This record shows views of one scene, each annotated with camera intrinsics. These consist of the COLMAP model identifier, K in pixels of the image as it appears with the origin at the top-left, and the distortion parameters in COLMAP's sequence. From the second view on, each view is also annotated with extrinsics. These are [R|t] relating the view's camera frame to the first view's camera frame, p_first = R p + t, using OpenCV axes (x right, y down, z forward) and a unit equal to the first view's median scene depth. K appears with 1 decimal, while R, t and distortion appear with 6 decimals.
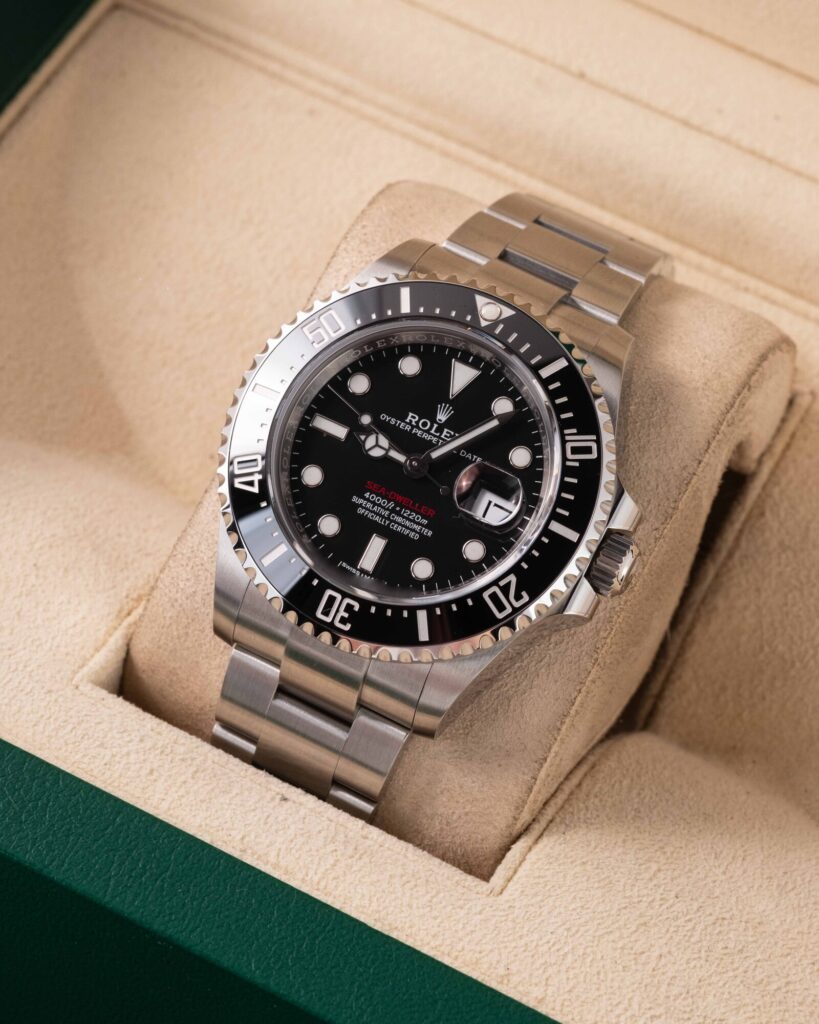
lens RADIAL K [[4555.0, 0, 412.7], [0, 4555.0, 509.6], [0, 0, 1]] dist [0.273611, 0.537983]
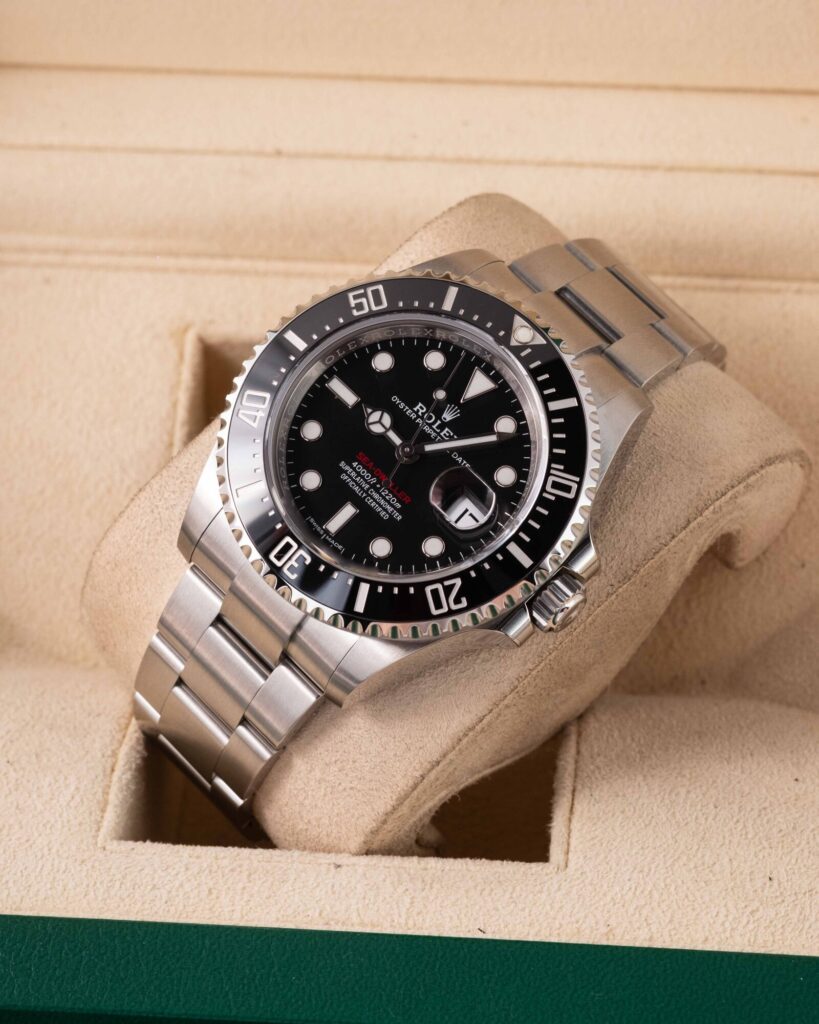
lens RADIAL K [[4555.0, 0, 412.7], [0, 4555.0, 509.6], [0, 0, 1]] dist [0.273611, 0.537983]
pose [[0.910241, -0.369712, 0.186482, -0.178287], [0.380432, 0.924496, -0.024066, 0.019920], [-0.163504, 0.092849, 0.982164, -0.033644]]
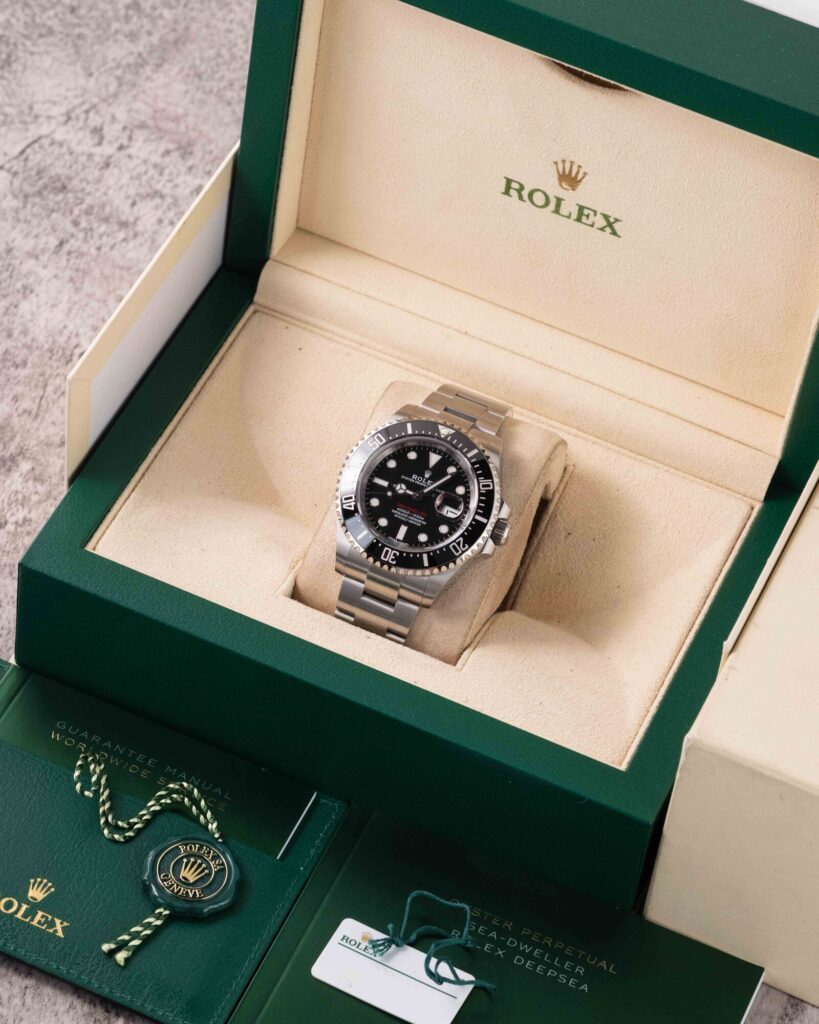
lens RADIAL K [[4555.0, 0, 412.7], [0, 4555.0, 509.6], [0, 0, 1]] dist [0.273611, 0.537983]
pose [[0.995811, -0.044231, 0.080020, -0.195836], [0.048524, 0.997440, -0.052527, 0.124573], [-0.077492, 0.056190, 0.995408, -1.410228]]
